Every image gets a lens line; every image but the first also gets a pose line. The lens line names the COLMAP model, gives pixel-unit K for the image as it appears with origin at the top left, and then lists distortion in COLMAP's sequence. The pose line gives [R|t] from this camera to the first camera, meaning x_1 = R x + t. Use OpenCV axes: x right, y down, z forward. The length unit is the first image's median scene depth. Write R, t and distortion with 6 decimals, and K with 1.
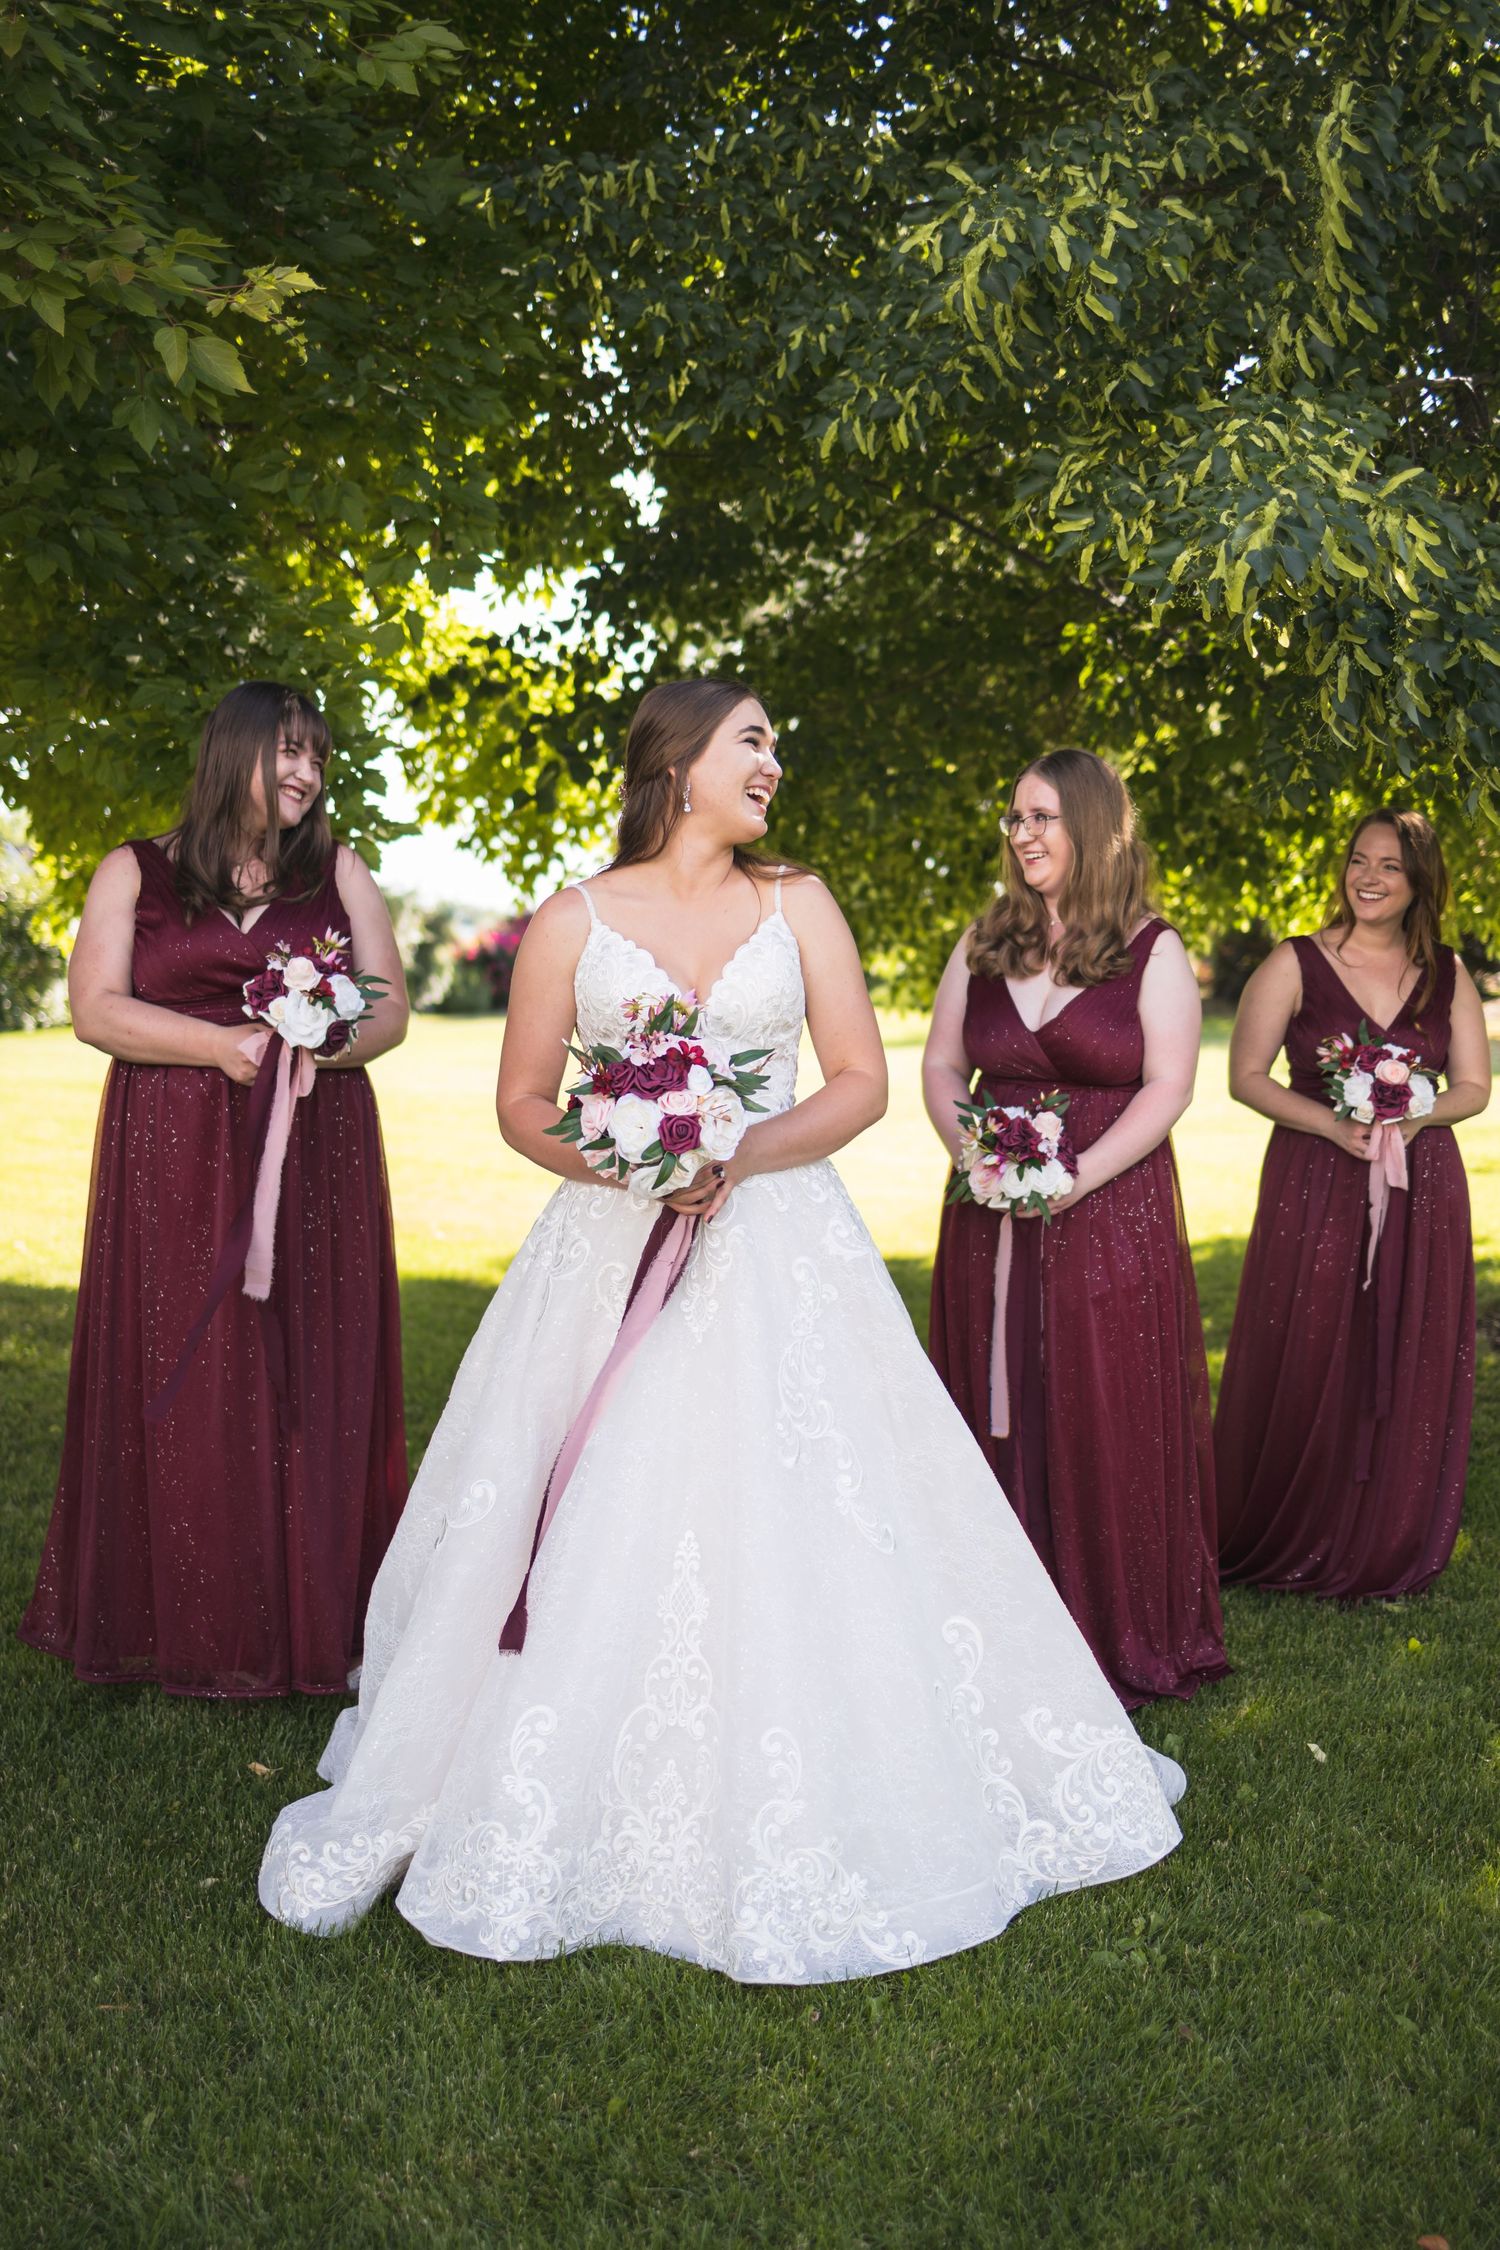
lens RADIAL K [[2416.3, 0, 750.0], [0, 2416.3, 1125.0], [0, 0, 1]] dist [-0.020403, -0.005493]
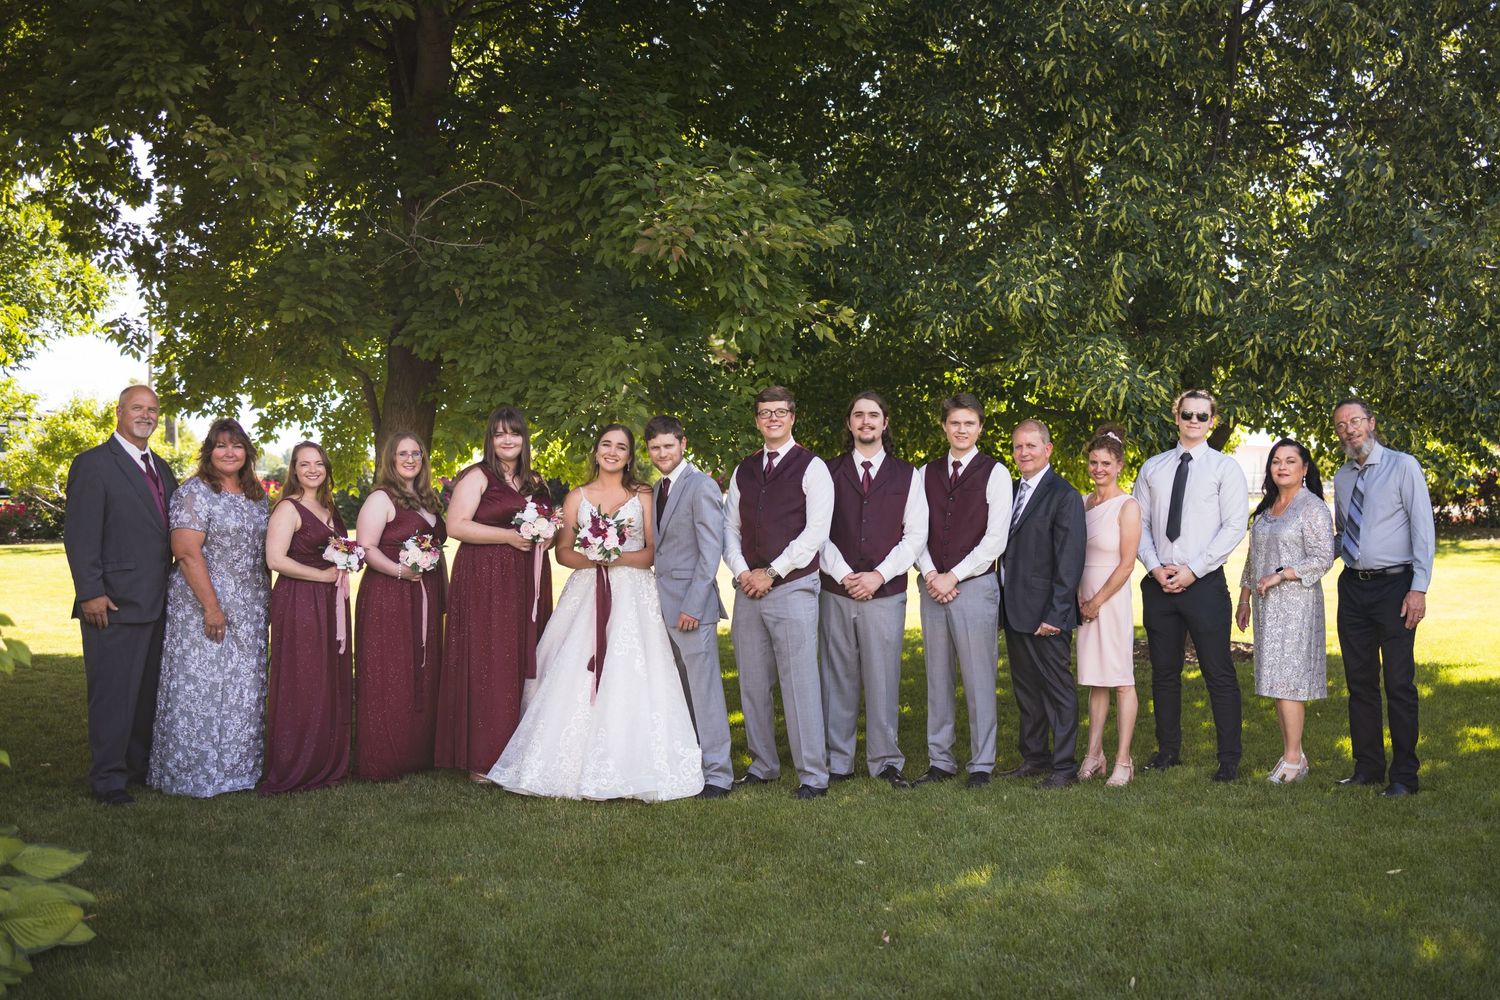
lens RADIAL K [[1467.0, 0, 750.0], [0, 1467.0, 500.0], [0, 0, 1]] dist [-0.183155, 0.475552]
pose [[0.990391, 0.002458, 0.138270, -0.532077], [0.006298, 0.998003, -0.062851, 0.044120], [-0.138149, 0.063118, 0.988398, -0.903177]]
